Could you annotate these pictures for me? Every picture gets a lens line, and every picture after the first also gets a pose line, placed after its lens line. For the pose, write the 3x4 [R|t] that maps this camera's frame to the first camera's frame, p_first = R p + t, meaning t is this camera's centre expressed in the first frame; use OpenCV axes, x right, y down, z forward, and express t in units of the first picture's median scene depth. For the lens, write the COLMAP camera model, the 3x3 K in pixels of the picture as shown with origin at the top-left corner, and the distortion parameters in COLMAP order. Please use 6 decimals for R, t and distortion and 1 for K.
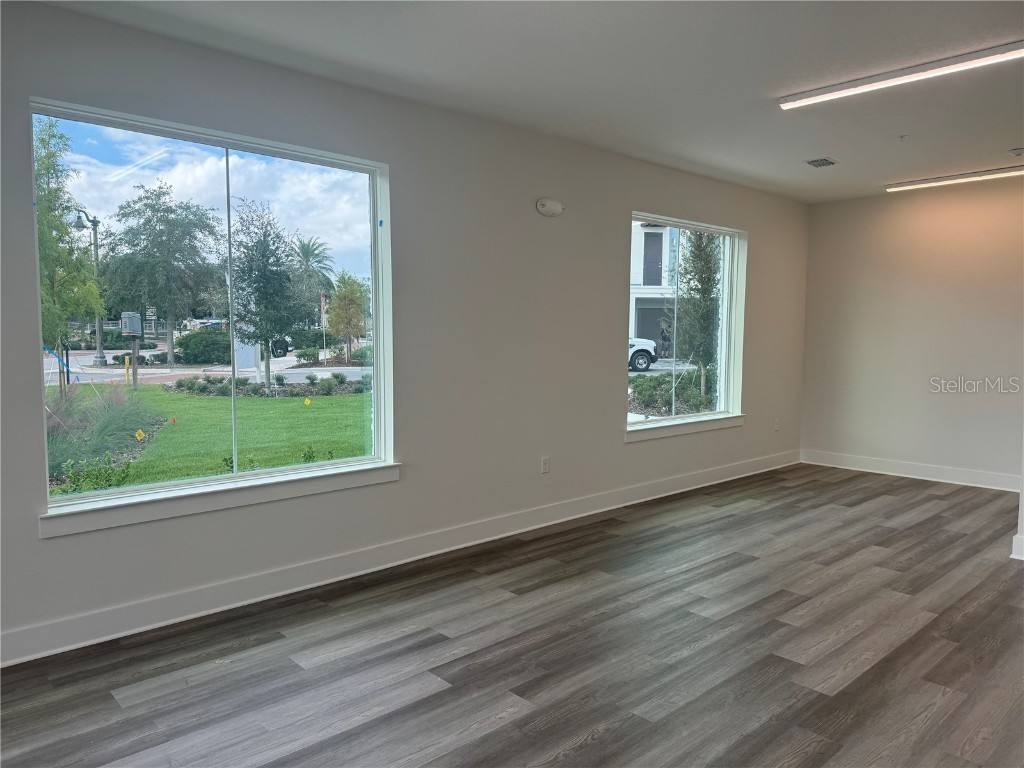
lens RADIAL K [[716.2, 0, 511.0], [0, 716.2, 377.9], [0, 0, 1]] dist [0.063321, -0.091461]
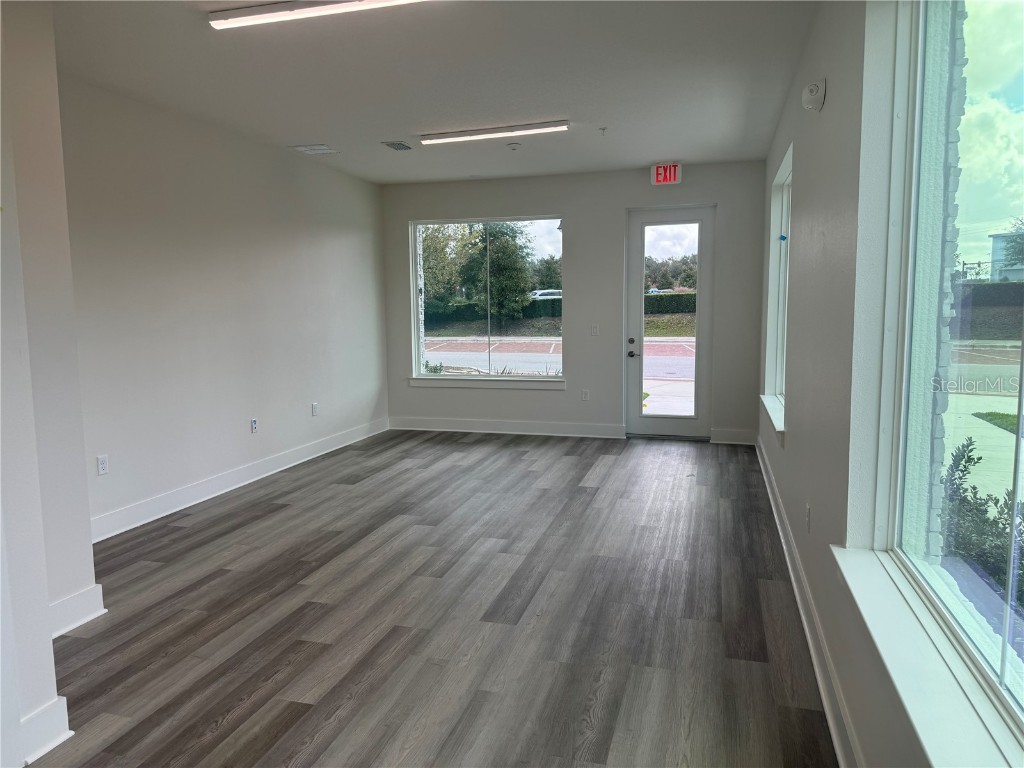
lens RADIAL K [[716.2, 0, 511.0], [0, 716.2, 377.9], [0, 0, 1]] dist [0.063321, -0.091461]
pose [[-0.853931, 0.060324, -0.516878, 0.800183], [-0.024509, 0.987494, 0.155741, -0.124155], [0.519808, 0.145660, -0.841773, 1.876121]]
